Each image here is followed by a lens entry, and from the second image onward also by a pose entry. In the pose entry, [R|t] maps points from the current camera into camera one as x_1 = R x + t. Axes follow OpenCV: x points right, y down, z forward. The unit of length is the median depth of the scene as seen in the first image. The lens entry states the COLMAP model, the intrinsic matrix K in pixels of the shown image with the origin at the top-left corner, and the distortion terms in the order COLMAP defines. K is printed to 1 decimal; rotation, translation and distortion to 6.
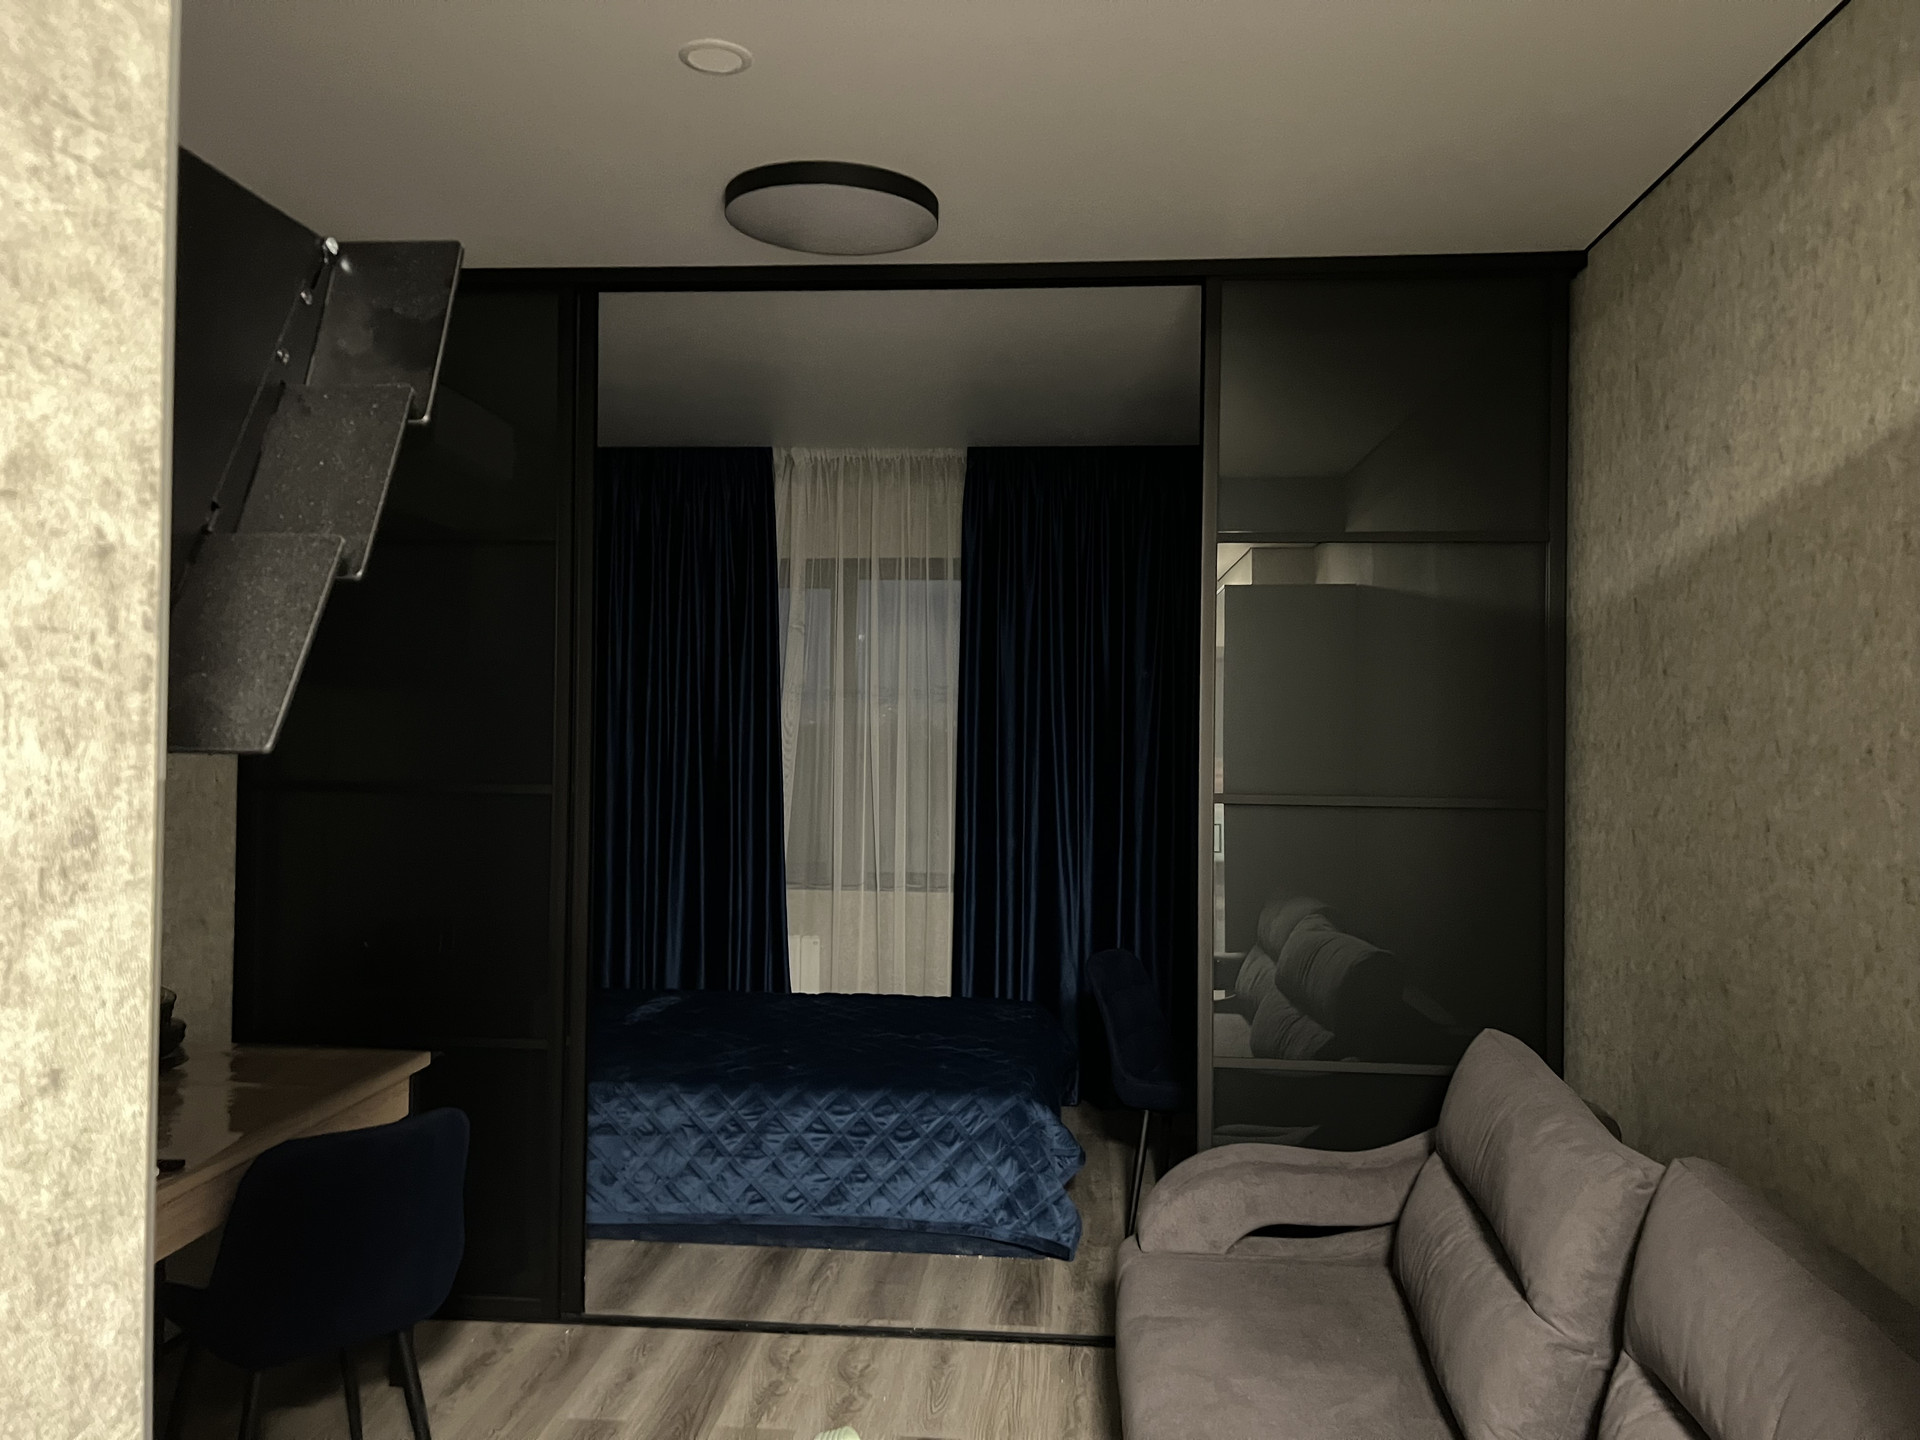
lens RADIAL K [[1456.5, 0, 957.3], [0, 1456.5, 715.0], [0, 0, 1]] dist [0.025369, -0.000943]
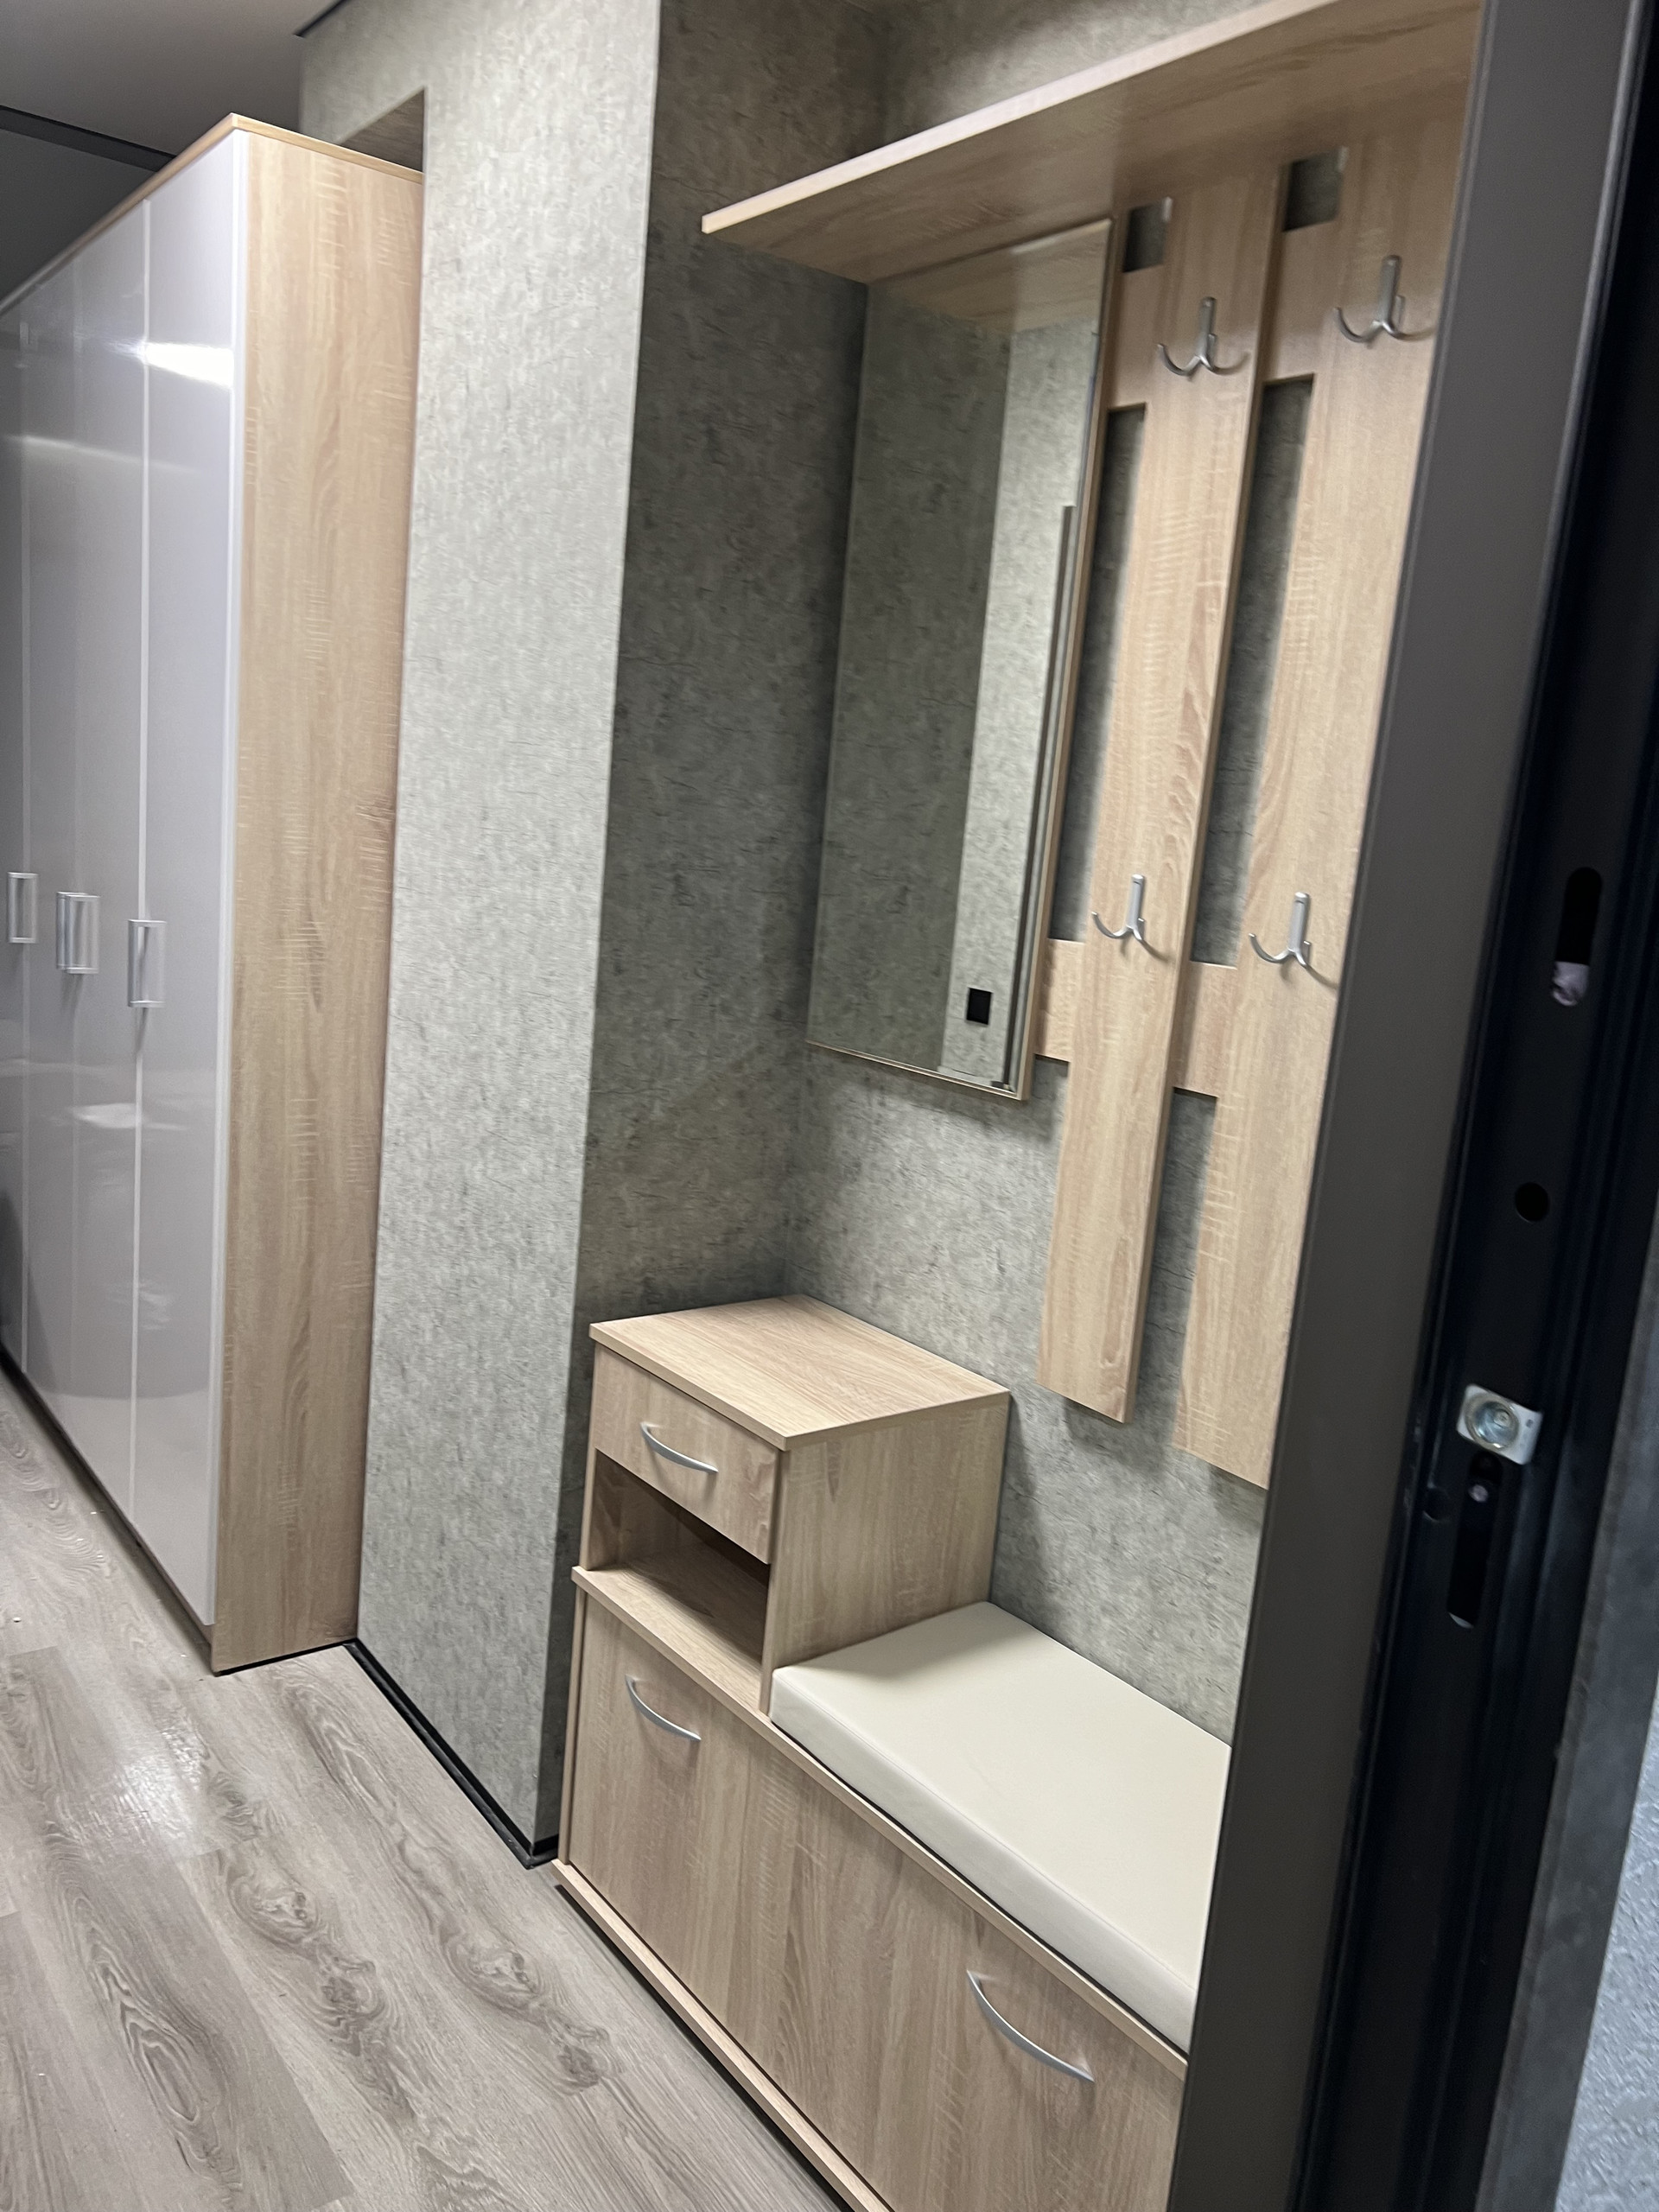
lens RADIAL K [[1678.0, 0, 828.4], [0, 1678.0, 1106.1], [0, 0, 1]] dist [0.025369, -0.000943]
pose [[0.748414, -0.060906, 0.660430, 0.111010], [-0.092151, 0.976567, 0.194489, 0.040095], [-0.656799, -0.206417, 0.725263, 0.239014]]
